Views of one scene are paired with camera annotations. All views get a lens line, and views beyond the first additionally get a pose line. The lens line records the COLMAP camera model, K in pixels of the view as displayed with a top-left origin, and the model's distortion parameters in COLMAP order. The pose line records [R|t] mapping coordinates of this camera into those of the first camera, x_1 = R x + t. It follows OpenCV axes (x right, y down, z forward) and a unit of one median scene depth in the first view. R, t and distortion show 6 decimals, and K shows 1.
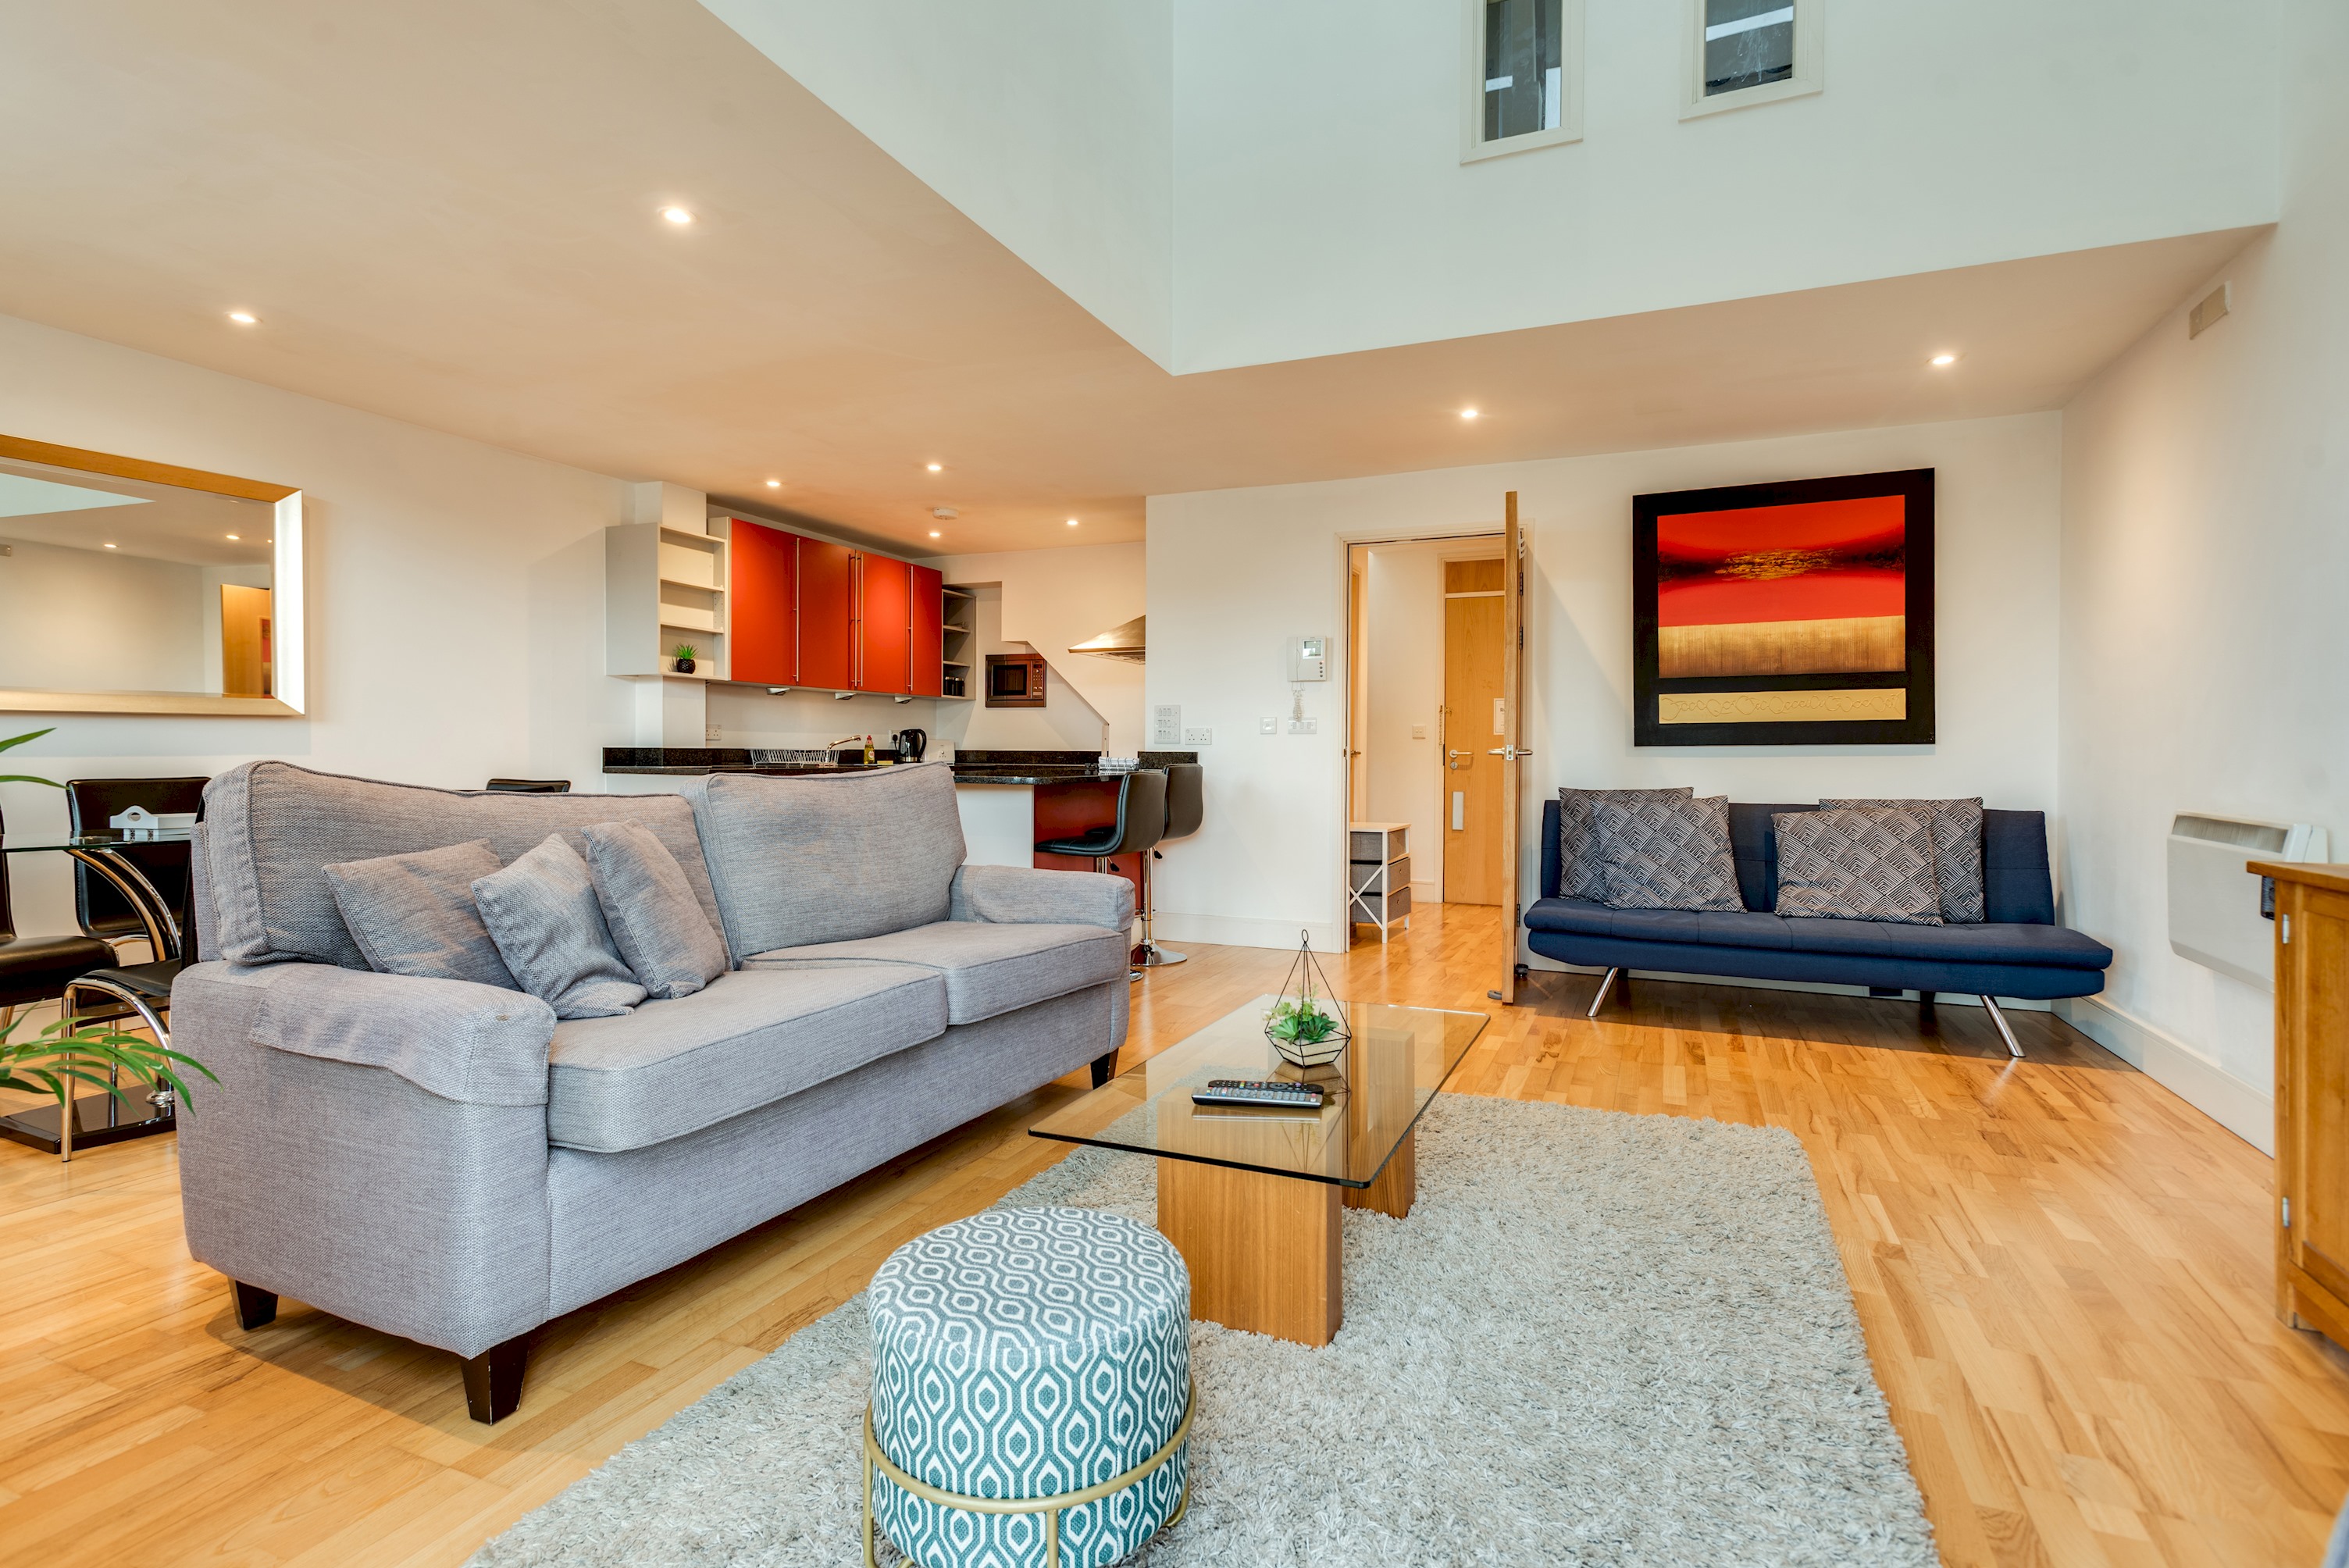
lens RADIAL K [[1139.5, 0, 1216.1], [0, 1139.5, 764.8], [0, 0, 1]] dist [0.009934, -0.000170]
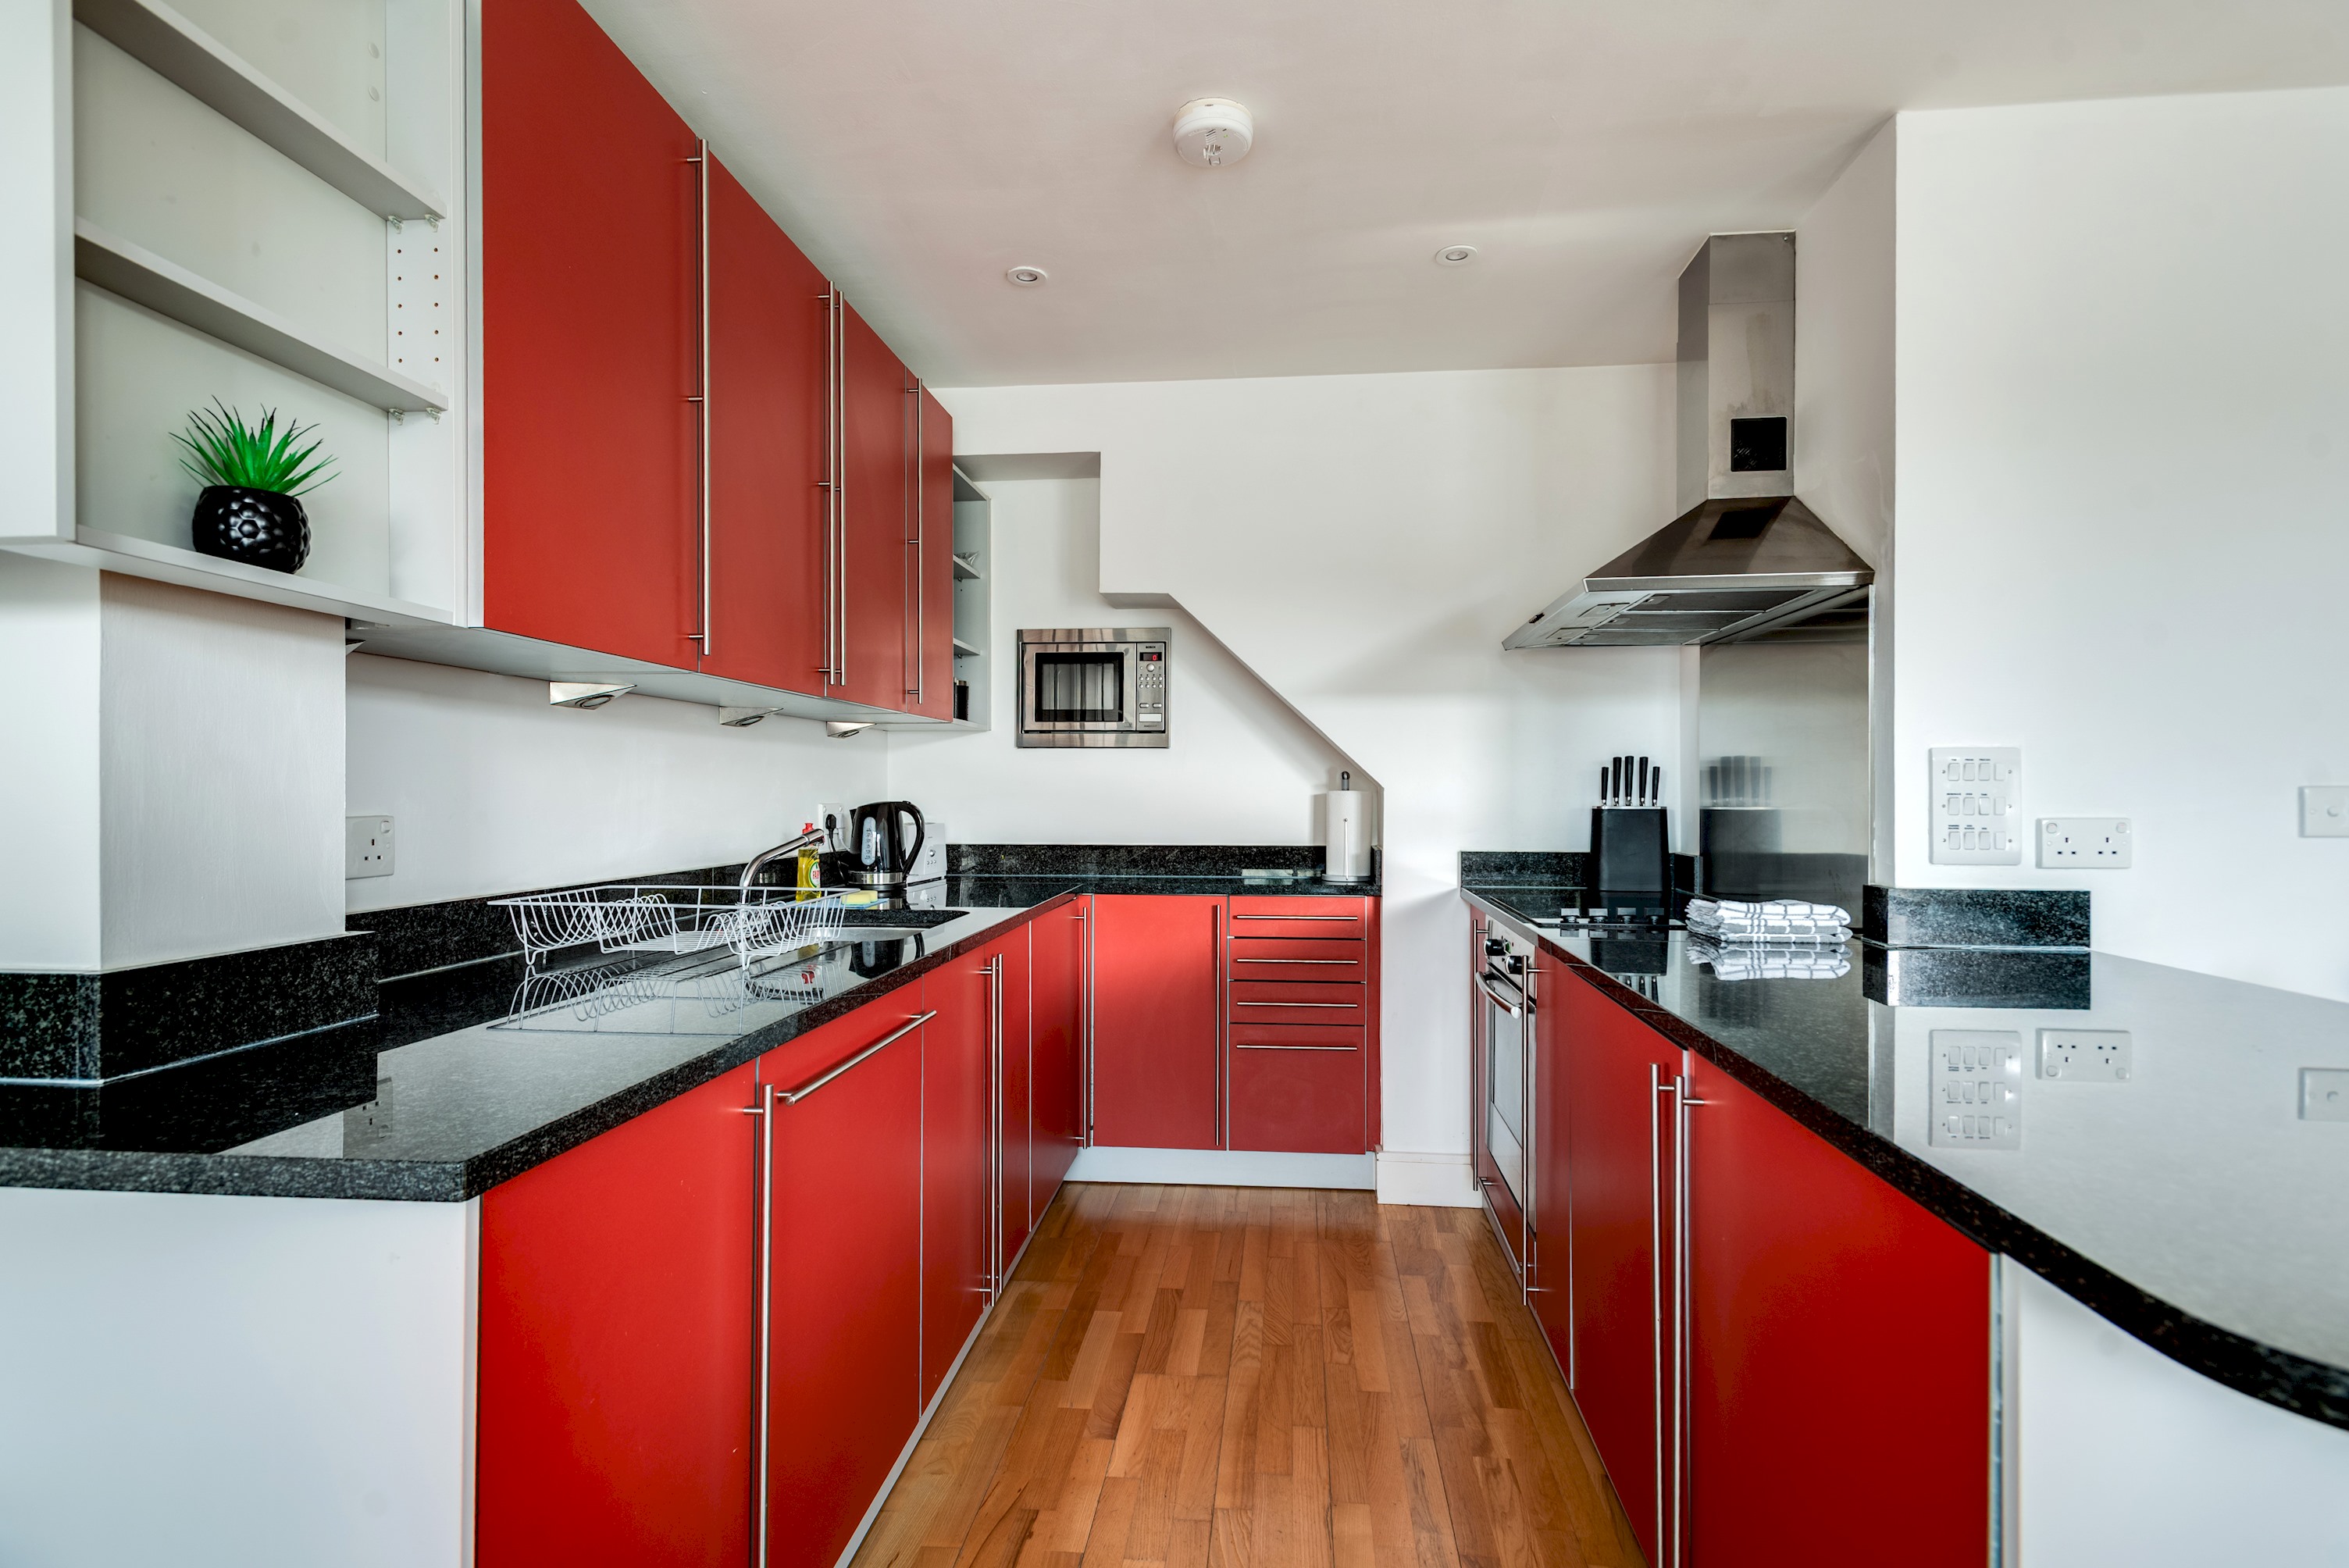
lens RADIAL K [[1139.5, 0, 1184.3], [0, 1139.5, 788.3], [0, 0, 1]] dist [0.009934, -0.000170]
pose [[0.957358, -0.007171, 0.288814, -0.293967], [0.011299, 0.999856, -0.012626, -0.030919], [-0.288682, 0.015351, 0.957302, 0.612076]]
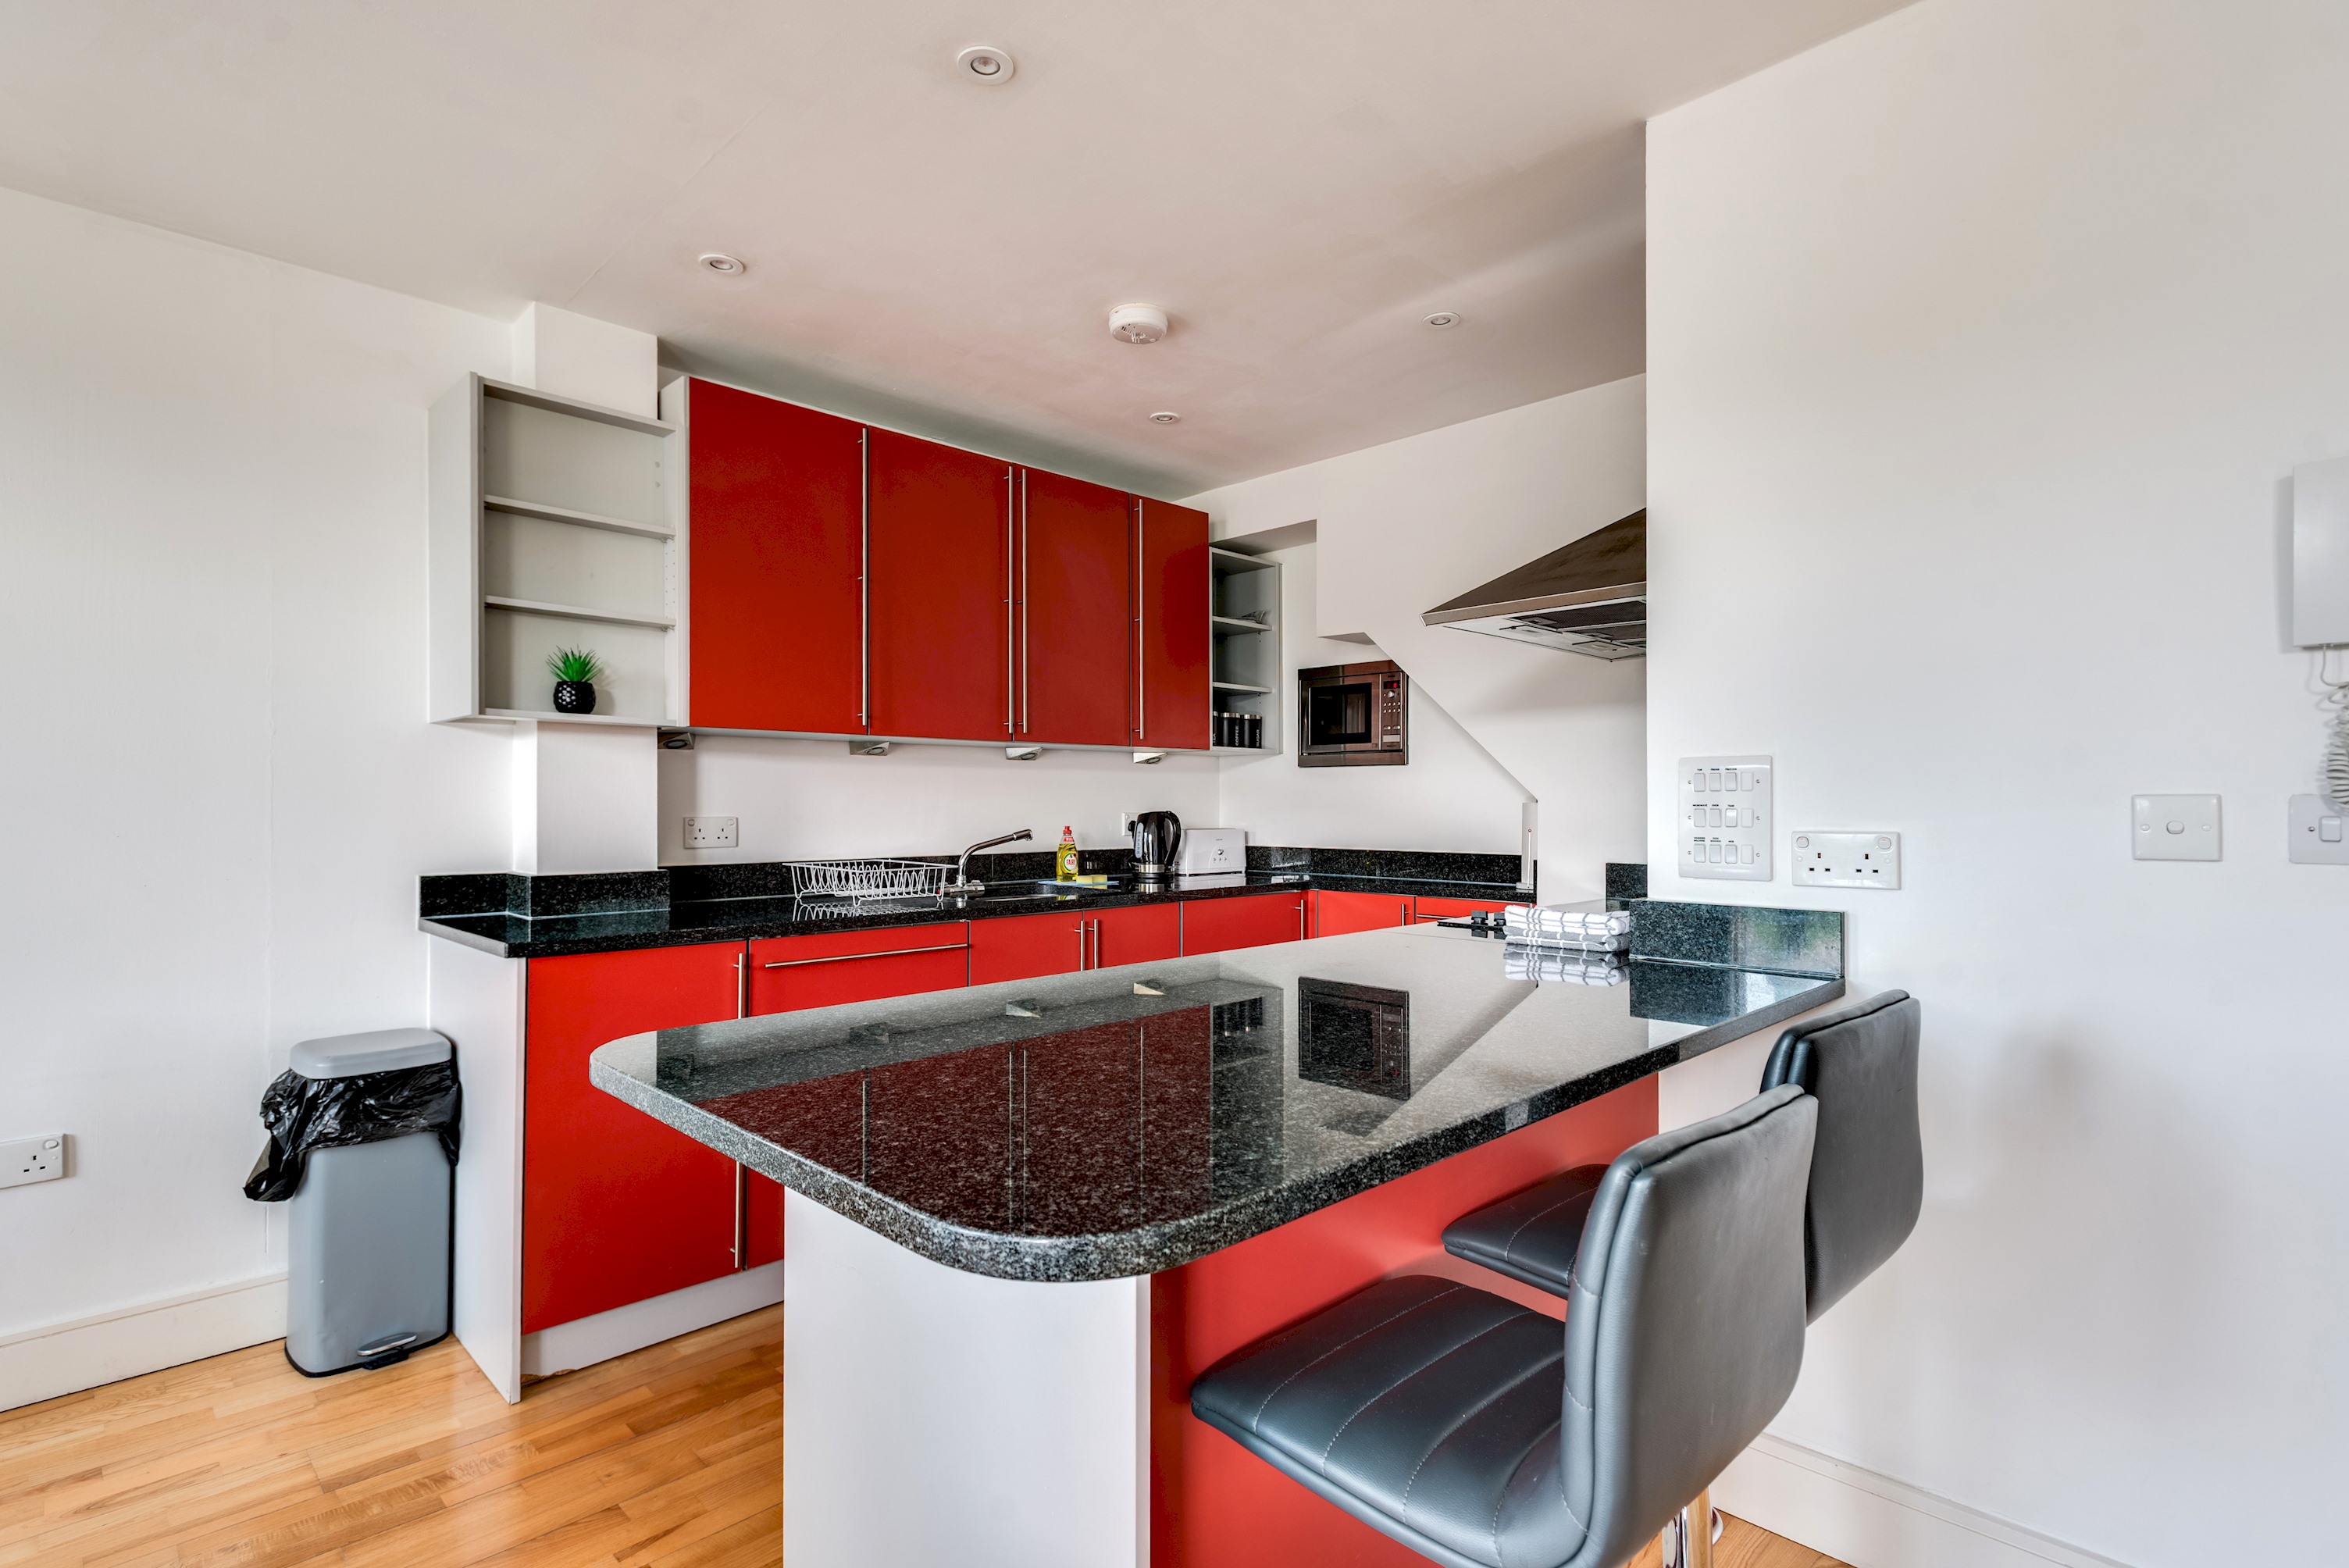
lens RADIAL K [[1139.5, 0, 1180.9], [0, 1139.5, 799.3], [0, 0, 1]] dist [0.009934, -0.000170]
pose [[0.917495, -0.012531, -0.397549, -0.043734], [0.005475, 0.999807, -0.018880, -0.027928], [0.397709, 0.015146, 0.917387, 0.533397]]
